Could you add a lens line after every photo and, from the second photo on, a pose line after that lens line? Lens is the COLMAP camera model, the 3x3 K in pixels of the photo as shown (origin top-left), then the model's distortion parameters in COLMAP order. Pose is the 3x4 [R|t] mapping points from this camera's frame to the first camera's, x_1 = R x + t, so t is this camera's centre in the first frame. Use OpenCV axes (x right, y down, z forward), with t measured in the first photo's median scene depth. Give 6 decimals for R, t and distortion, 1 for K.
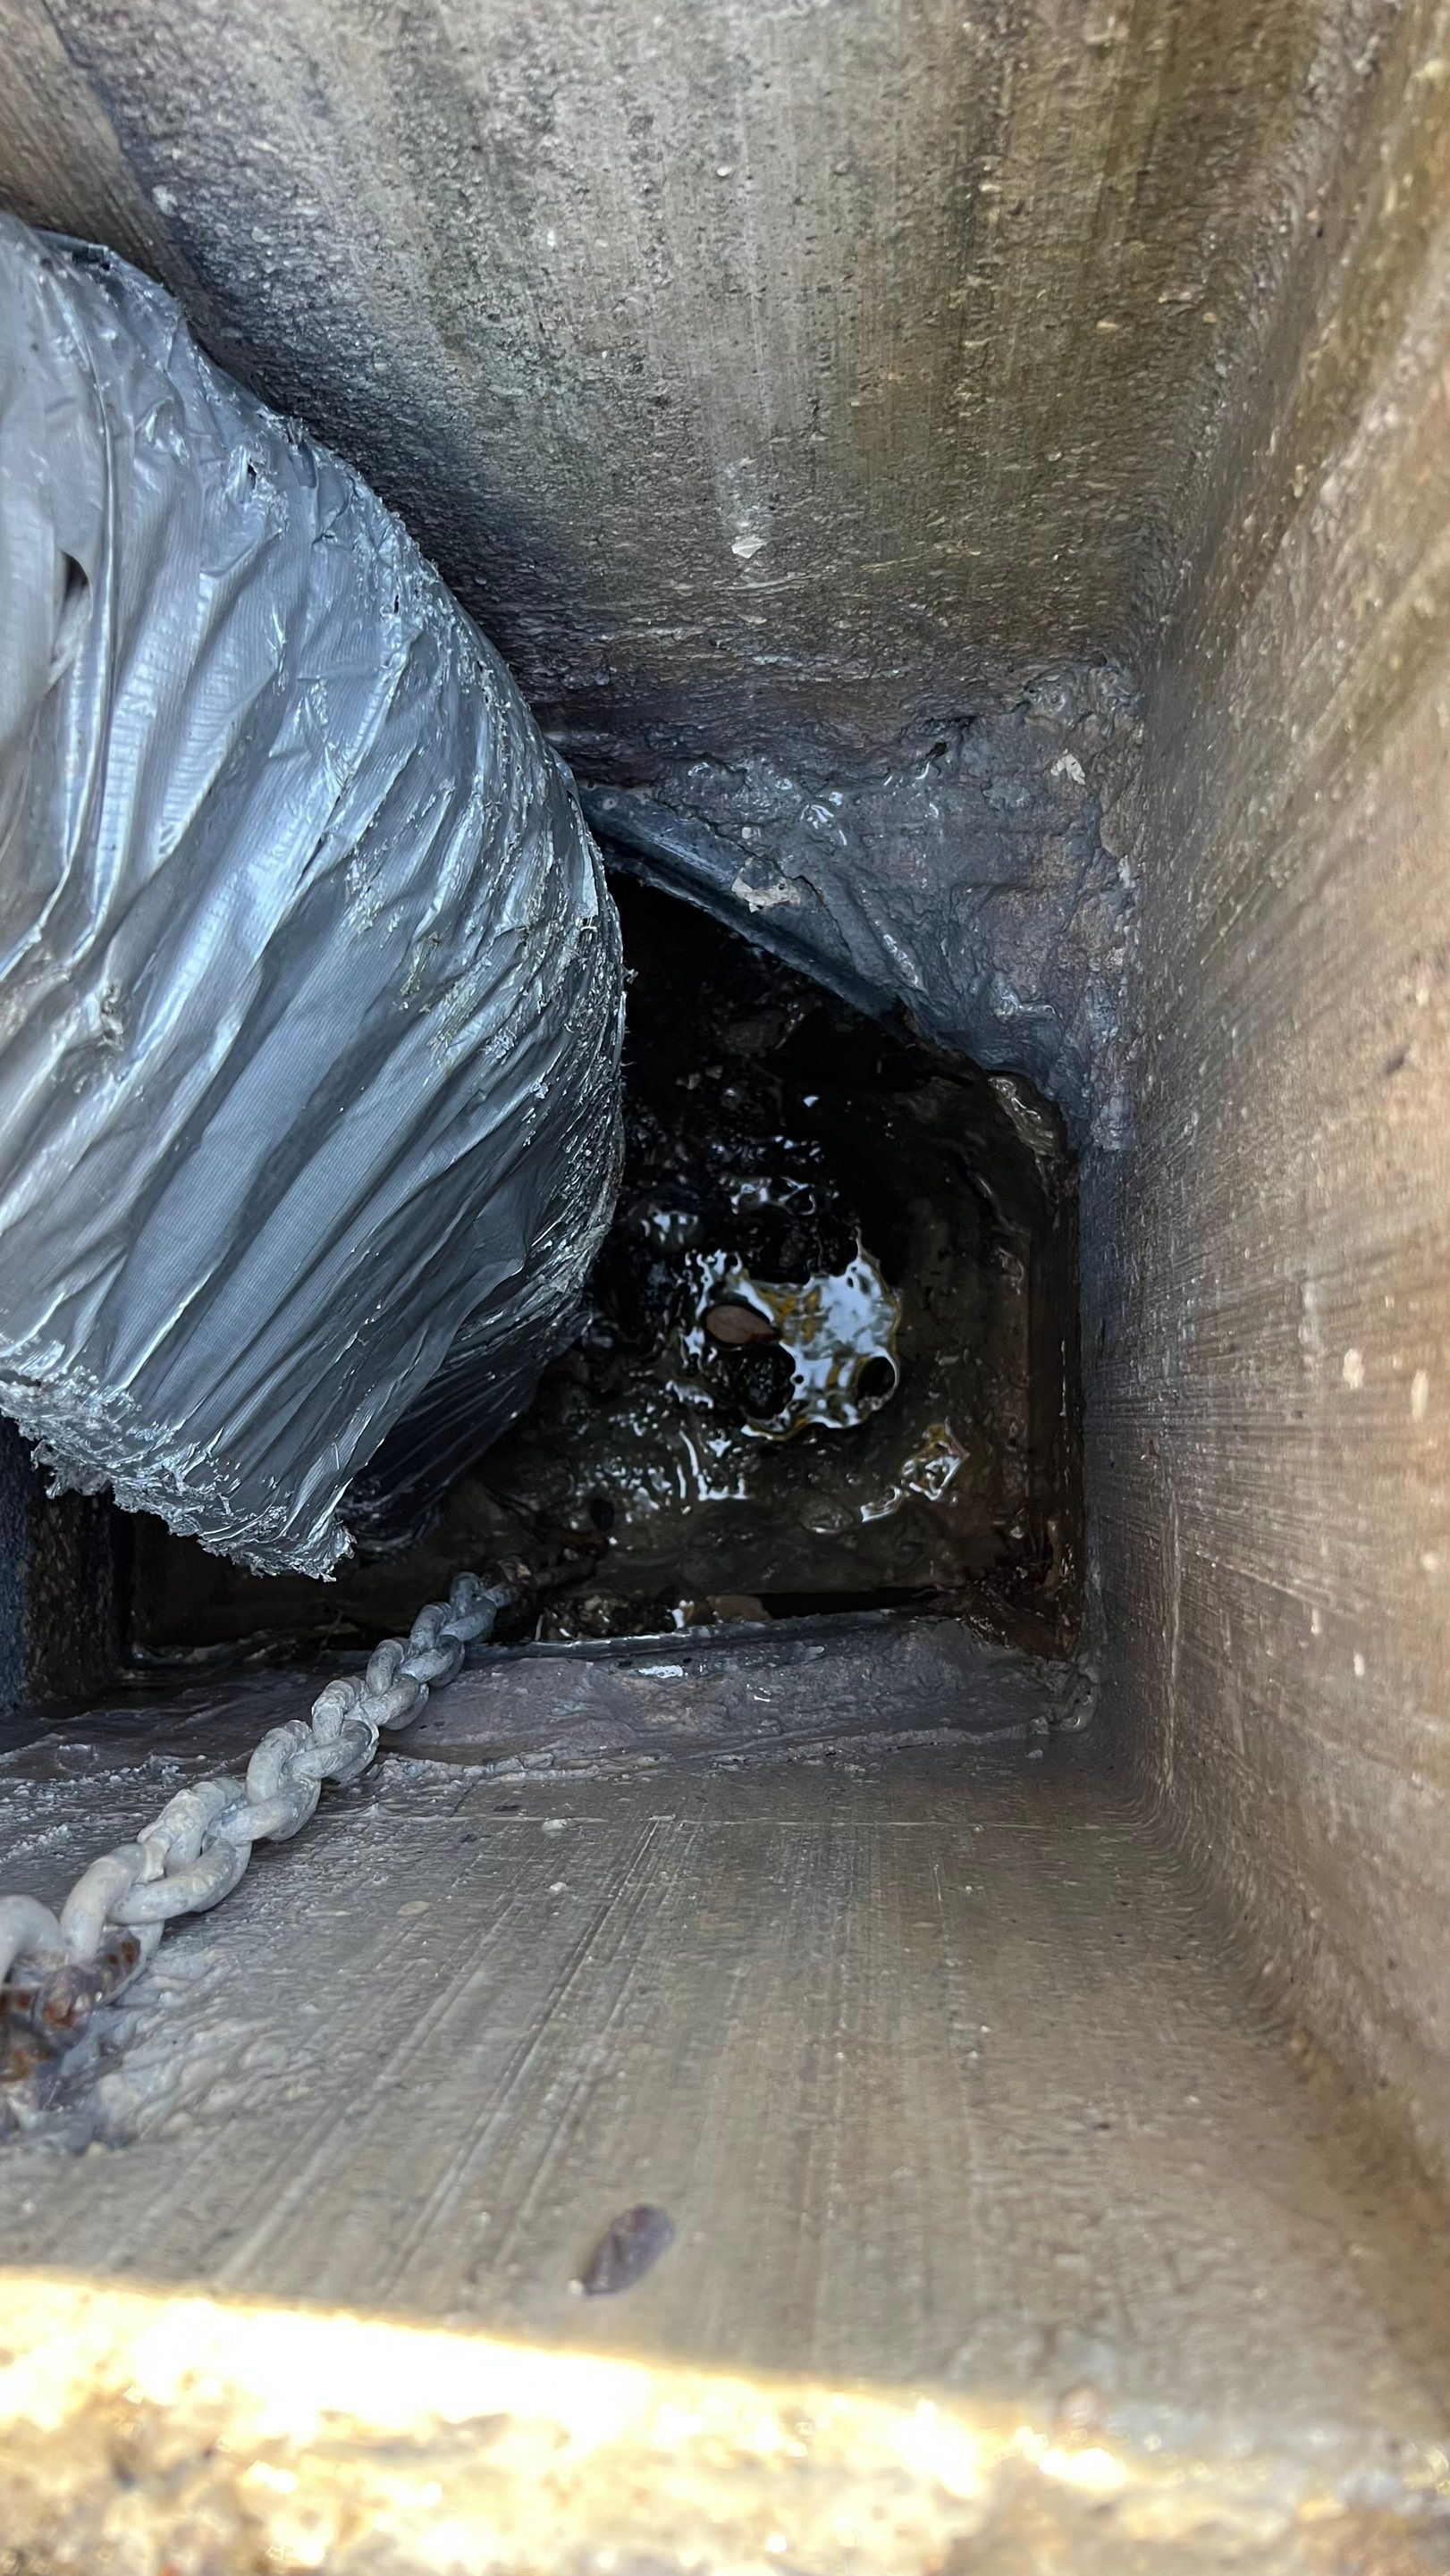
lens RADIAL K [[1939.9, 0, 735.3], [0, 1939.9, 1293.8], [0, 0, 1]] dist [0.086455, -0.113919]
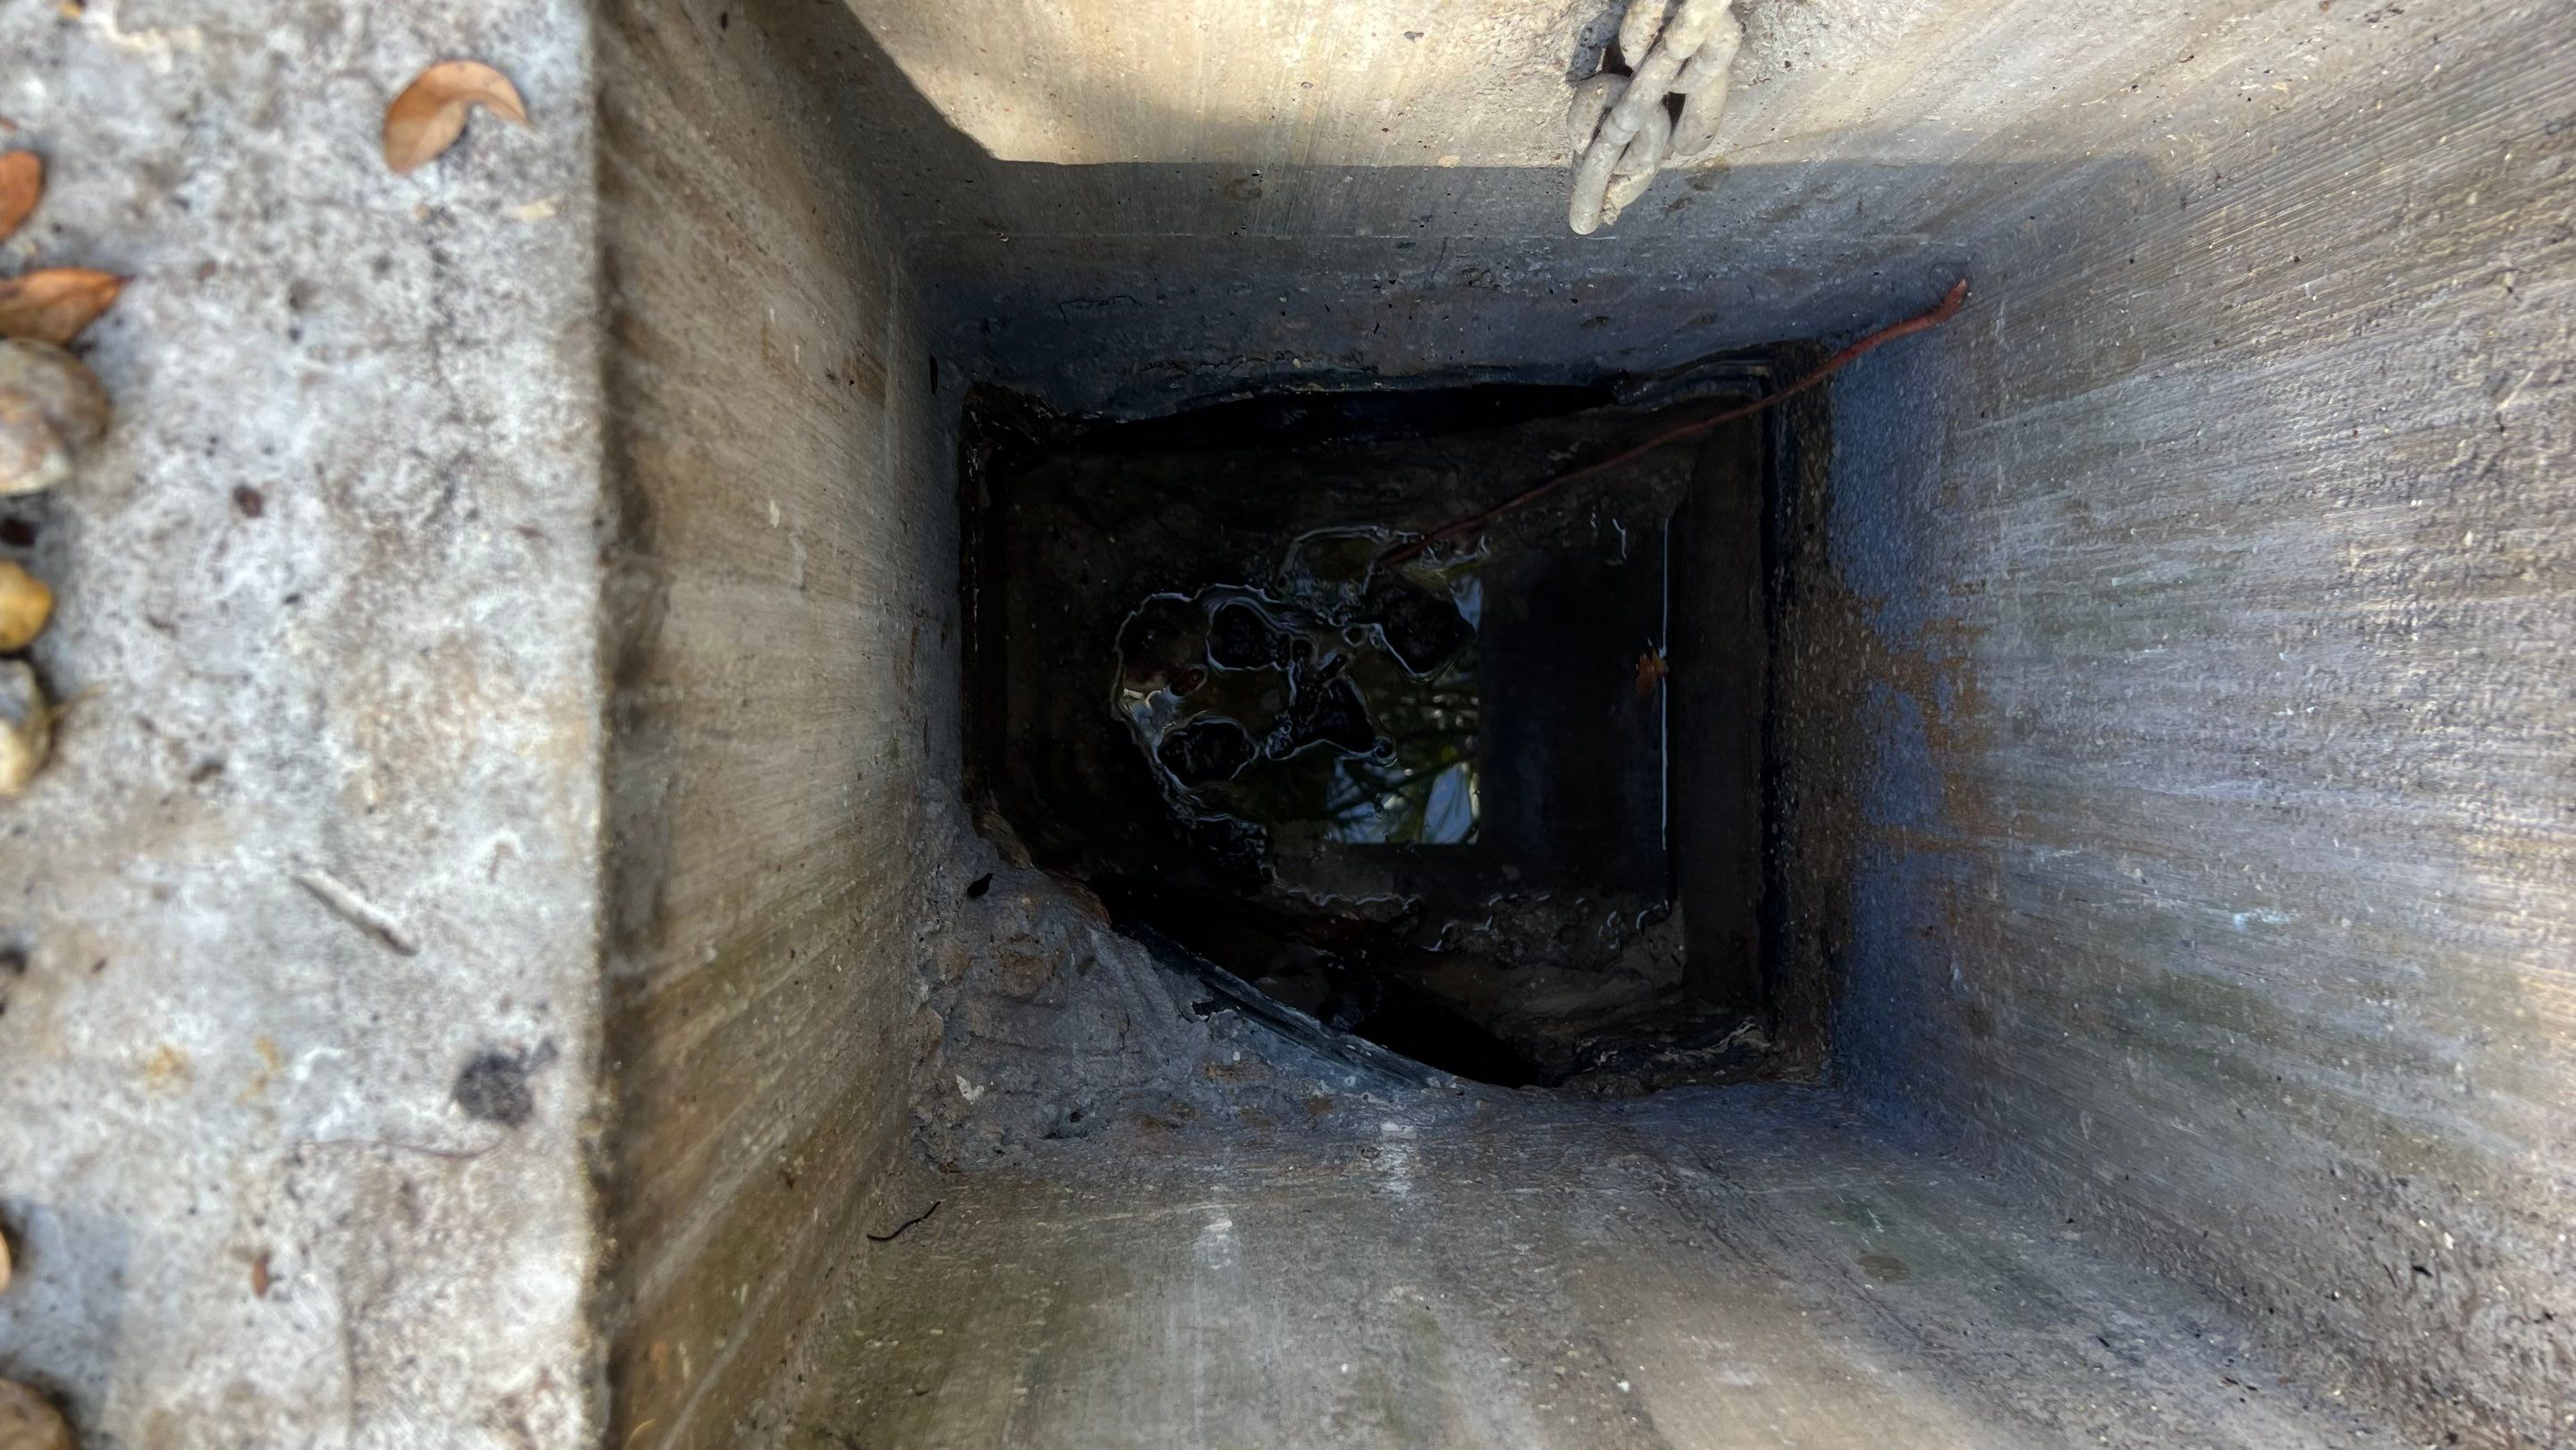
lens RADIAL K [[1909.1, 0, 1280.6], [0, 1909.1, 694.2], [0, 0, 1]] dist [0.097508, -0.101516]
pose [[-0.999905, 0.004938, 0.012837, -0.039687], [-0.004153, -0.998158, 0.060530, -0.088920], [0.013112, 0.060471, 0.998084, -0.206116]]
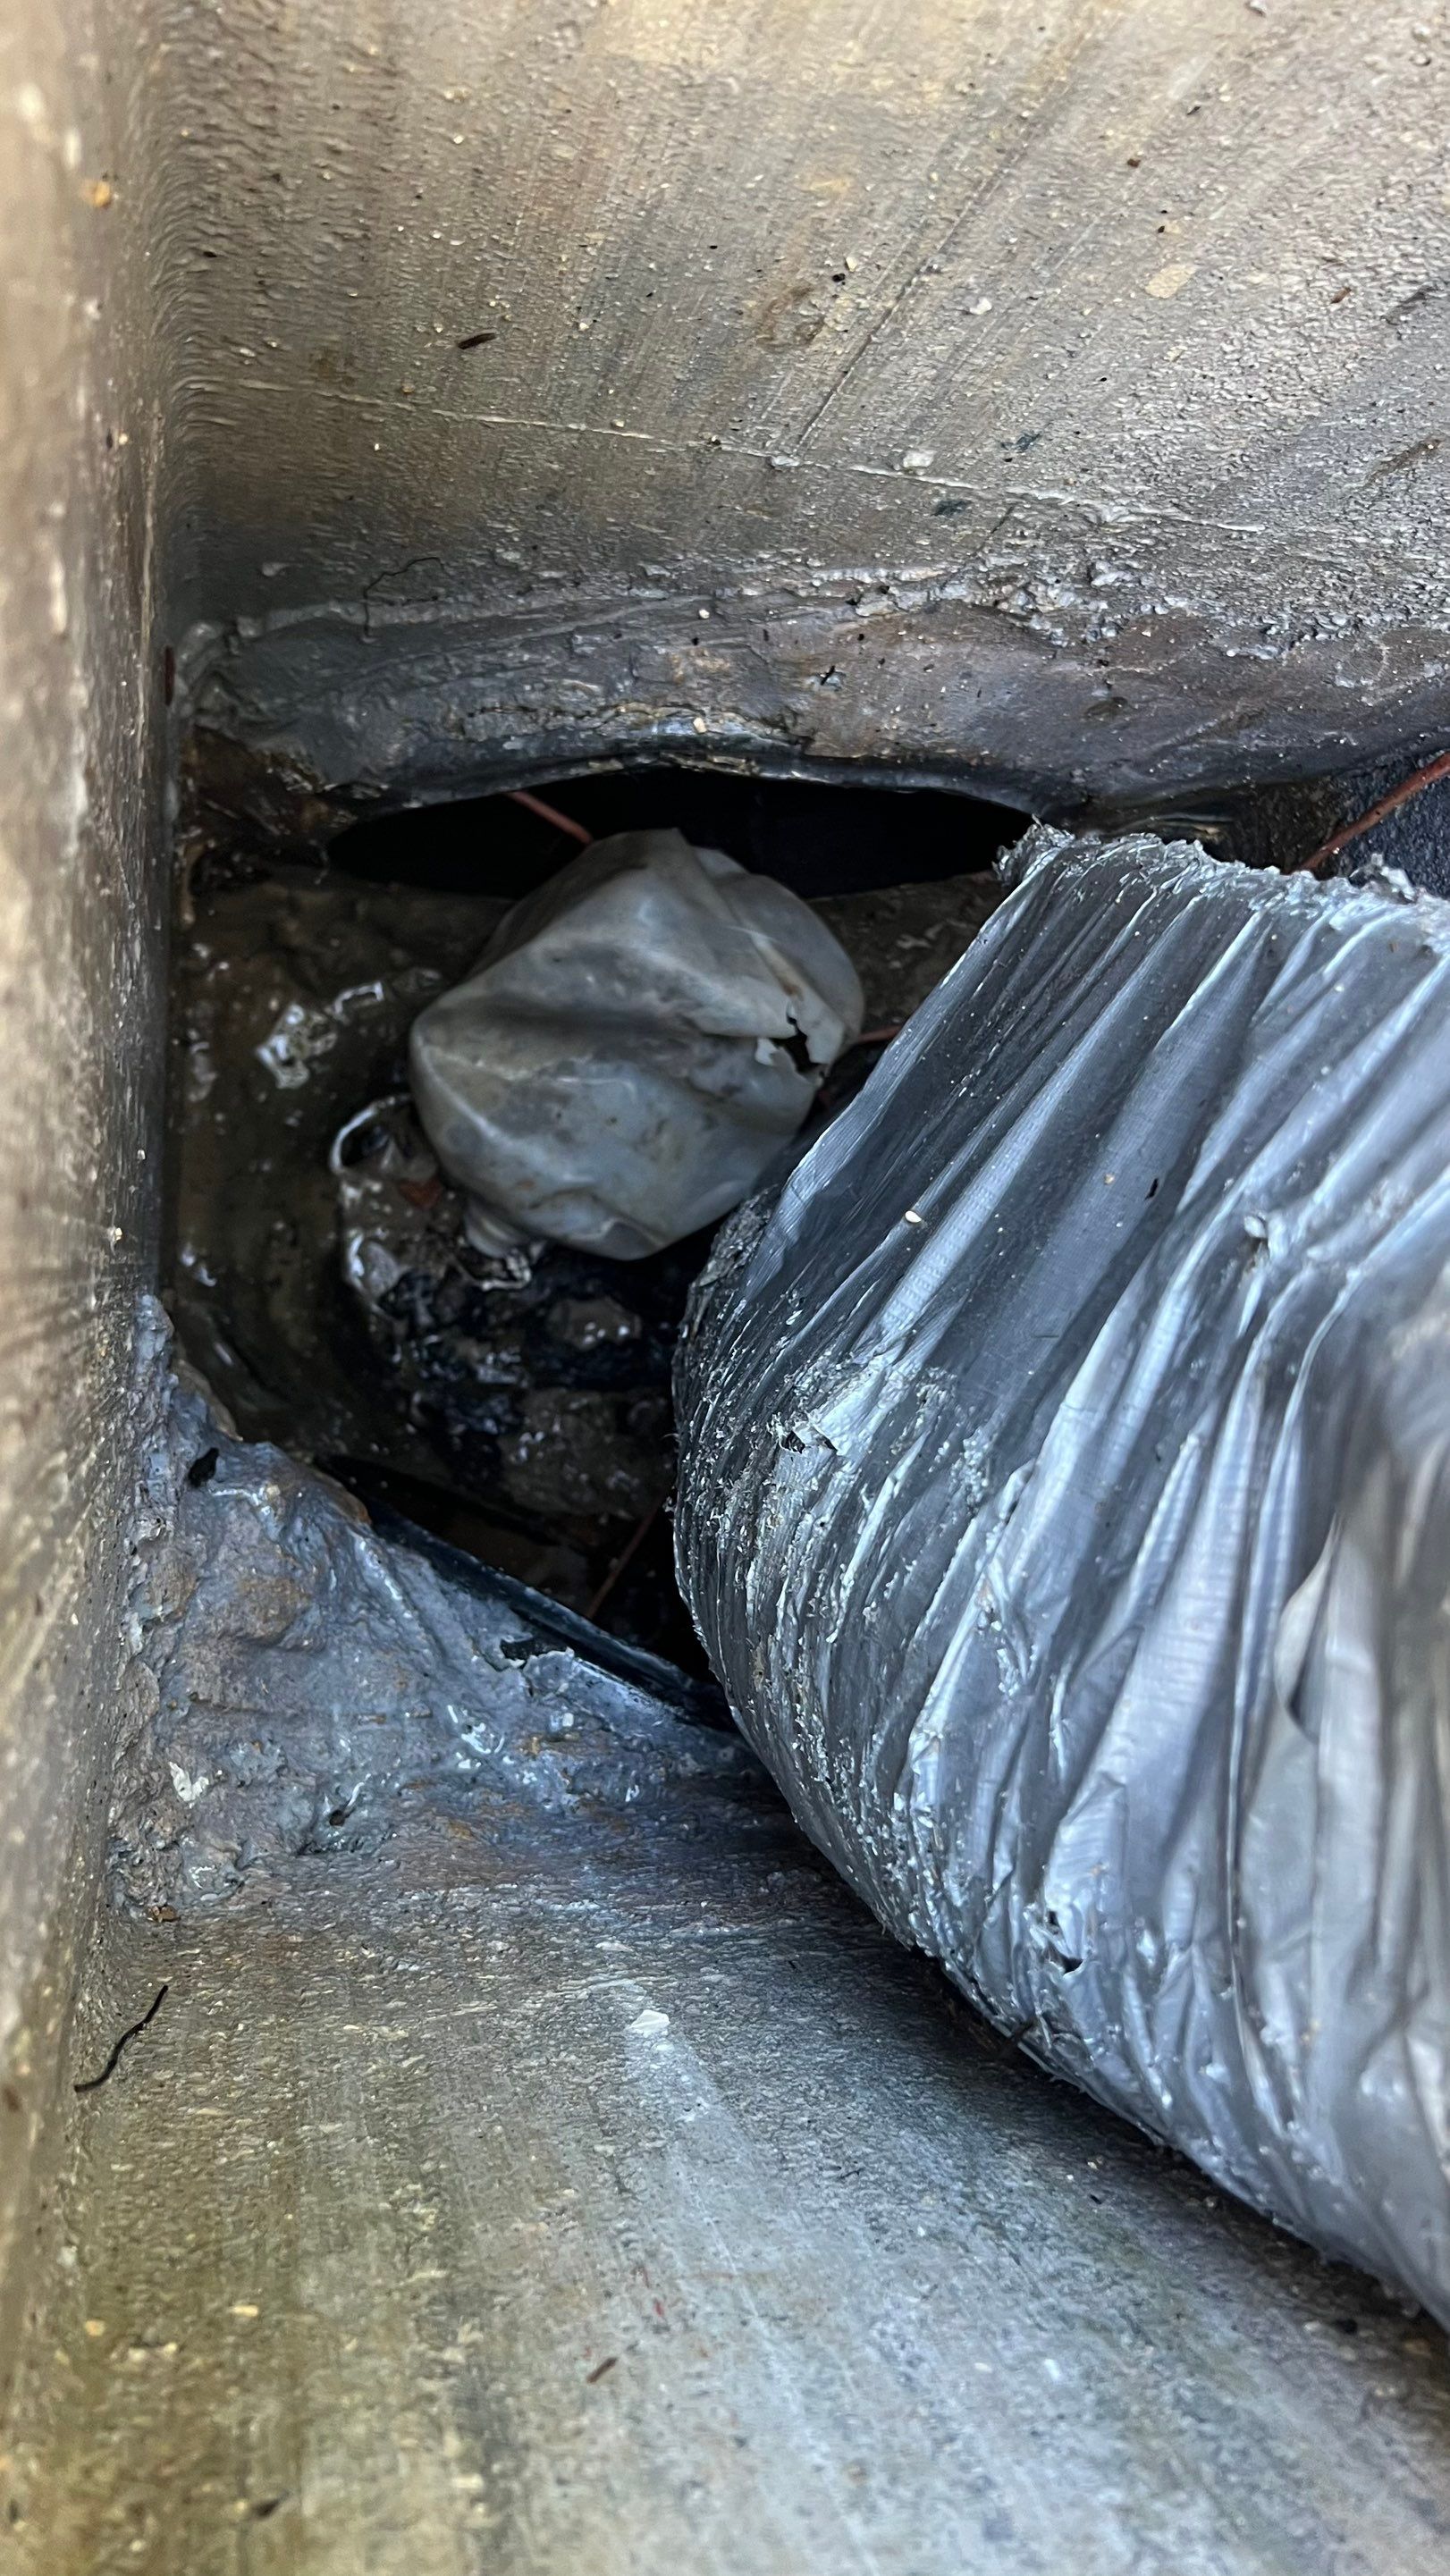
lens RADIAL K [[1939.9, 0, 735.3], [0, 1939.9, 1293.8], [0, 0, 1]] dist [0.086455, -0.113919]
pose [[-0.982569, -0.031887, -0.183142, 0.098433], [0.021552, -0.998075, 0.058150, -0.105985], [-0.184643, 0.053190, 0.981365, 0.164343]]
